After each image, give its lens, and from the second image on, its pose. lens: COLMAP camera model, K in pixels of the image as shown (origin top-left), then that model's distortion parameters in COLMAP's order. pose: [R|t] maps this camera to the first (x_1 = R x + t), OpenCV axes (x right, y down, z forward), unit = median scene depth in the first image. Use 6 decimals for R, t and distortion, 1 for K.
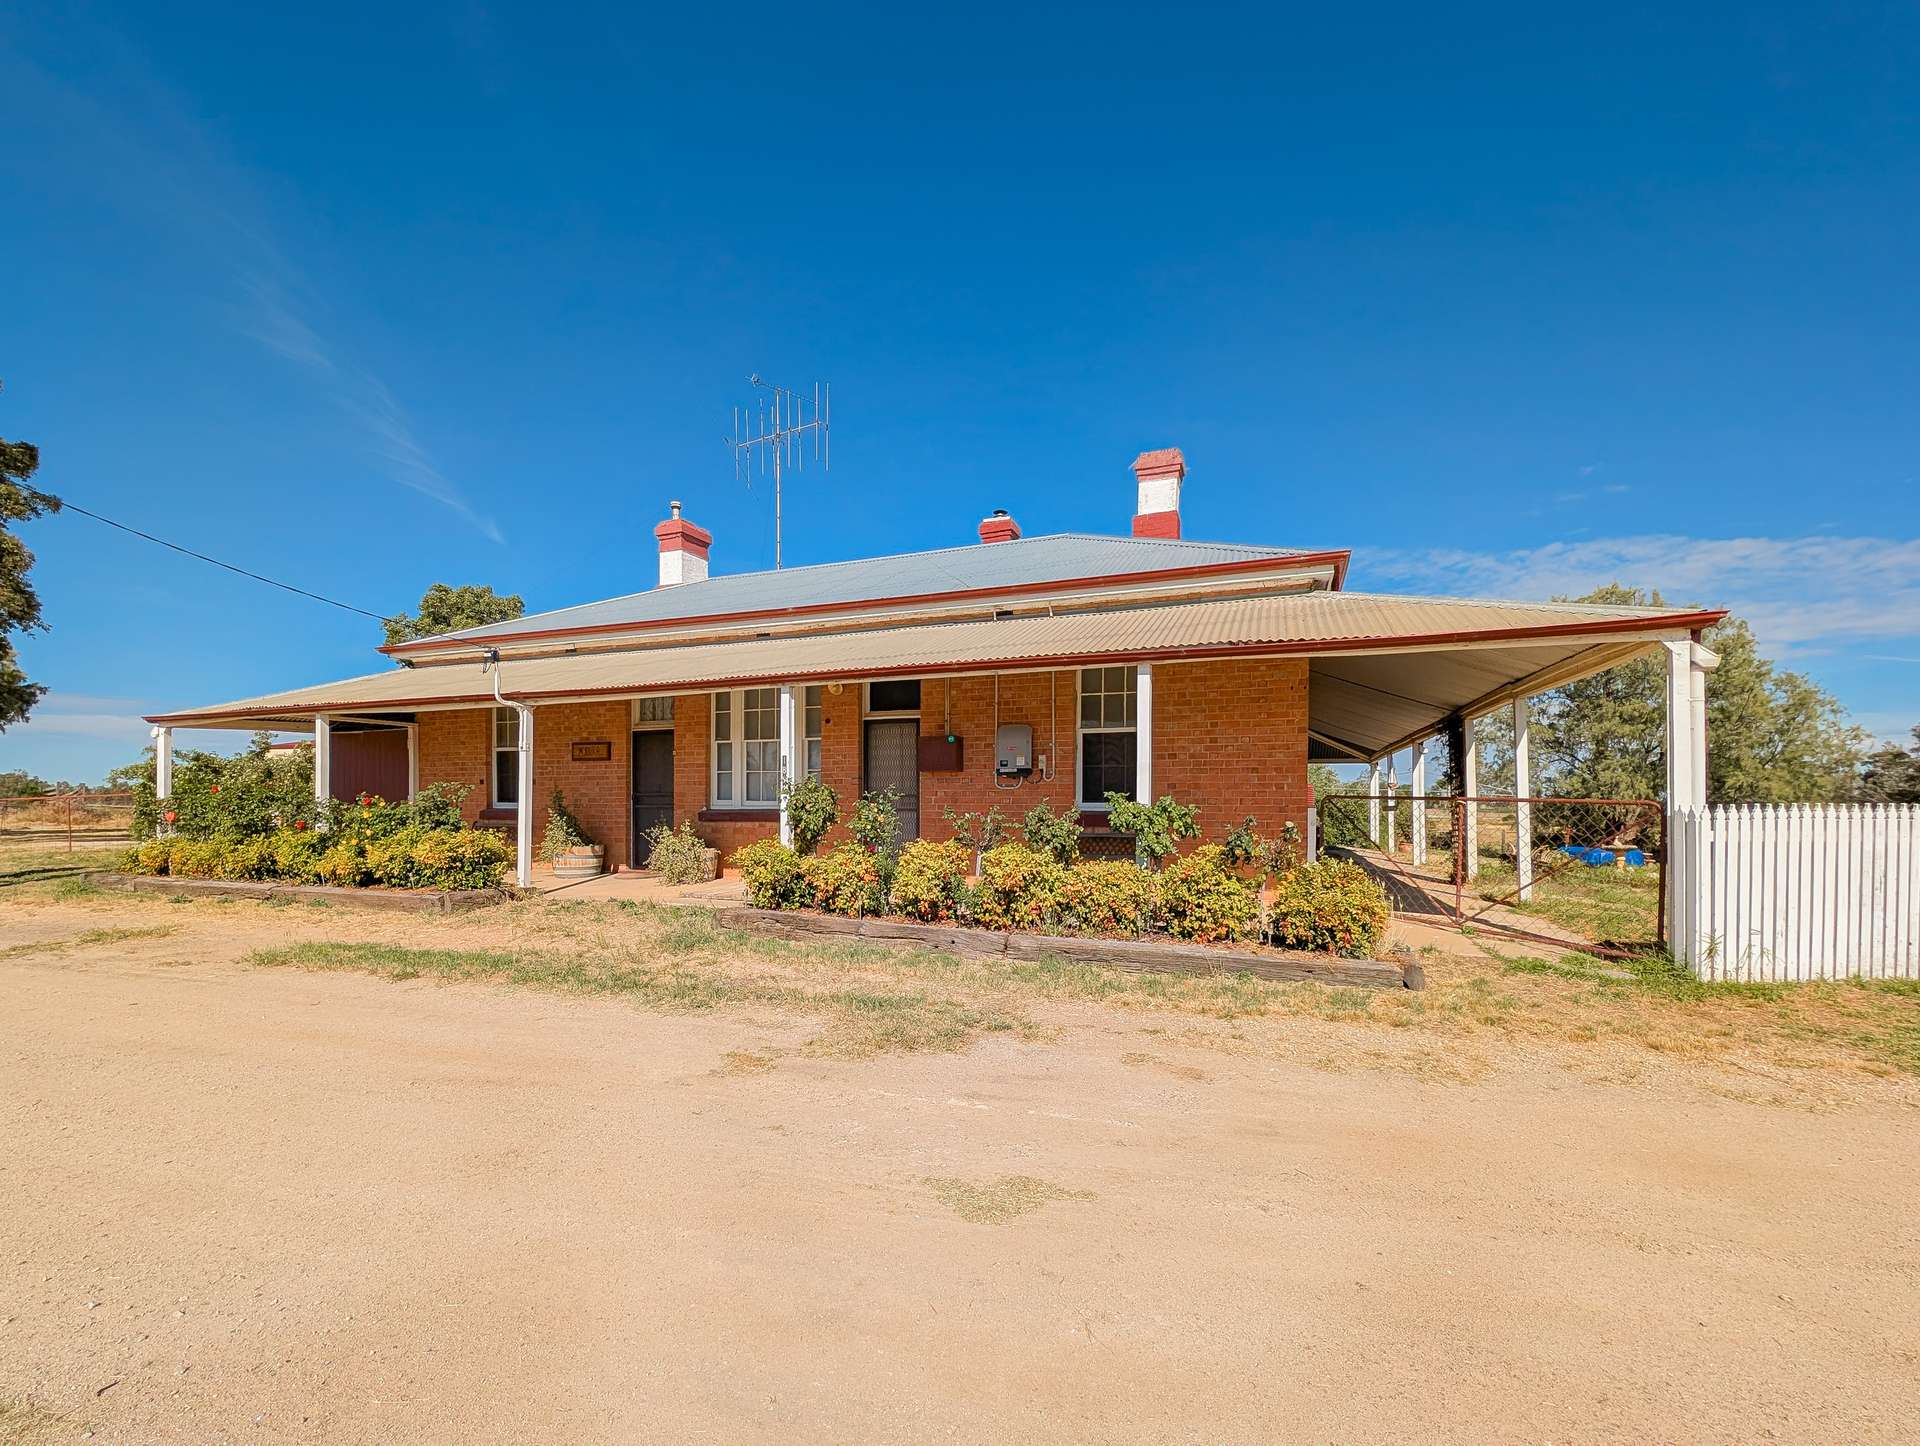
lens RADIAL K [[723.0, 0, 971.6], [0, 723.0, 718.4], [0, 0, 1]] dist [0.014789, -0.009031]
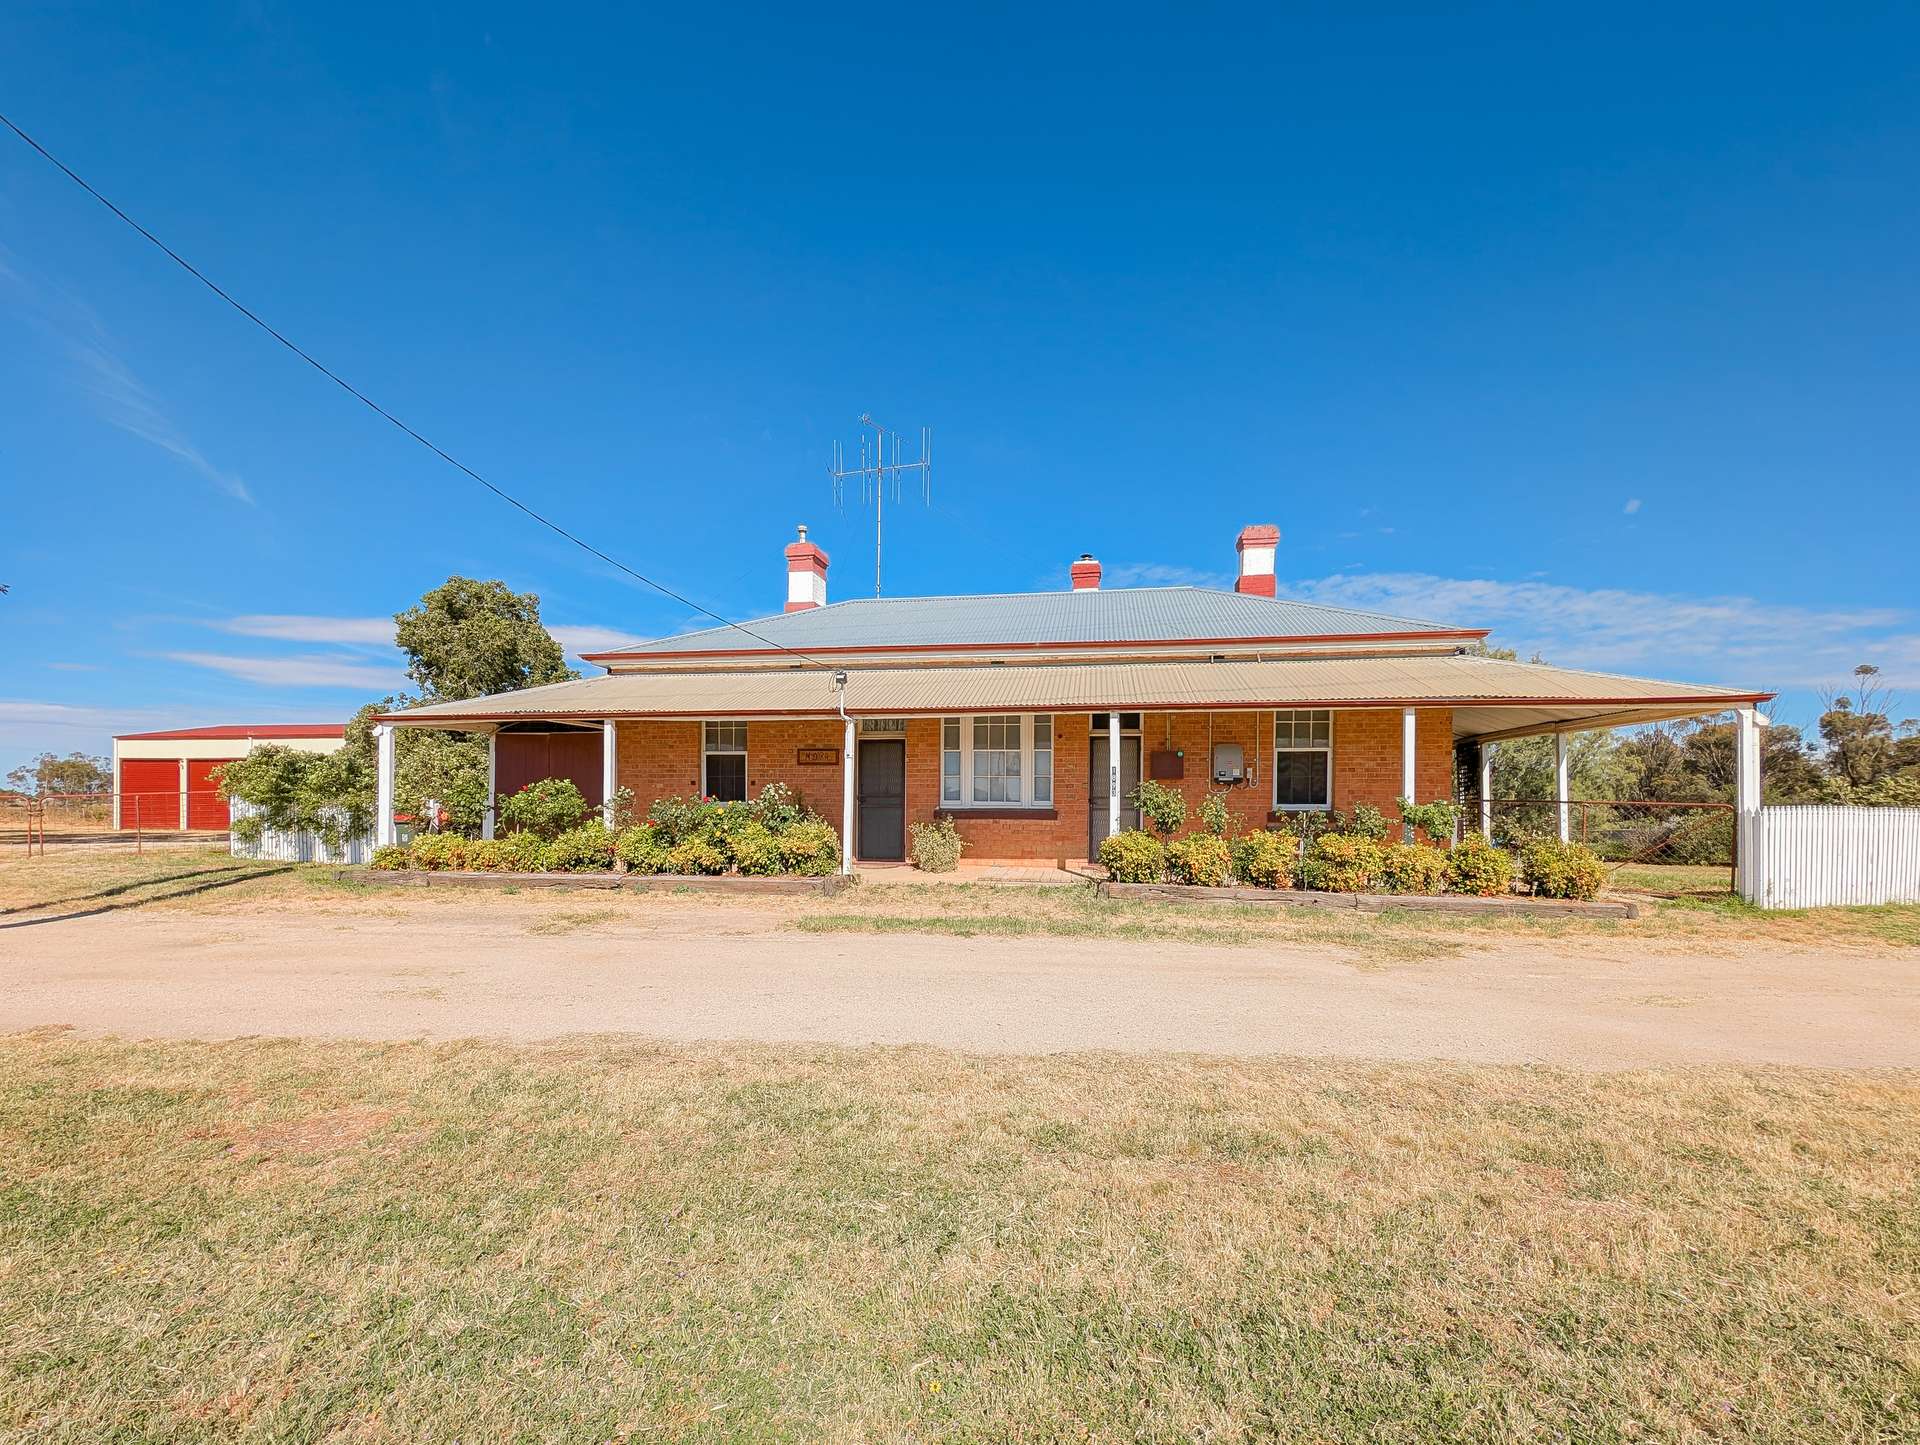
lens RADIAL K [[712.8, 0, 952.3], [0, 712.8, 719.5], [0, 0, 1]] dist [0.012382, -0.008682]
pose [[0.982073, 0.026440, 0.186636, -0.657355], [-0.025884, 0.999650, -0.005420, -0.015103], [-0.186714, 0.000492, 0.982414, -0.161859]]
